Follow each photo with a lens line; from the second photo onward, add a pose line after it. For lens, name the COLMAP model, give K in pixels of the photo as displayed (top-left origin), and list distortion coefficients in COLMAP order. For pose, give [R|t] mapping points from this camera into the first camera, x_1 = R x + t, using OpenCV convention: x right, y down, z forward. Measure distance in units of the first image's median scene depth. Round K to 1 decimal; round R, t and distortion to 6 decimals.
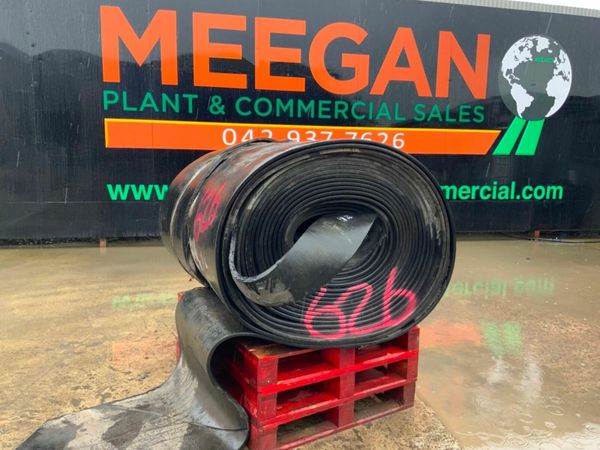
lens RADIAL K [[500.6, 0, 300.0], [0, 500.6, 225.0], [0, 0, 1]] dist [0.028710, -0.062732]
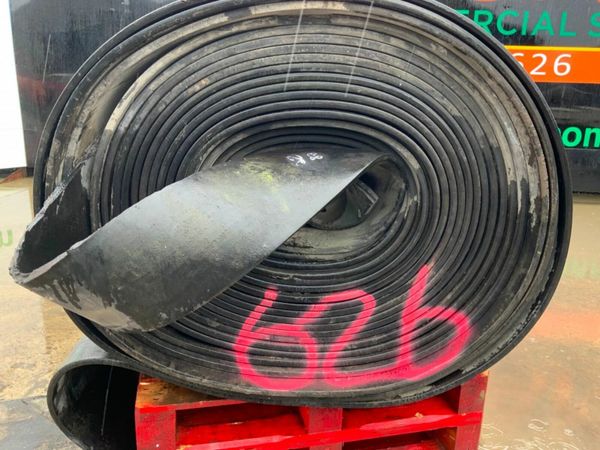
lens RADIAL K [[500.6, 0, 300.0], [0, 500.6, 225.0], [0, 0, 1]] dist [0.028710, -0.062732]
pose [[0.951988, 0.086471, -0.293669, 0.211123], [-0.052673, 0.991239, 0.121120, -0.006912], [0.301570, -0.099836, 0.948203, 0.497714]]
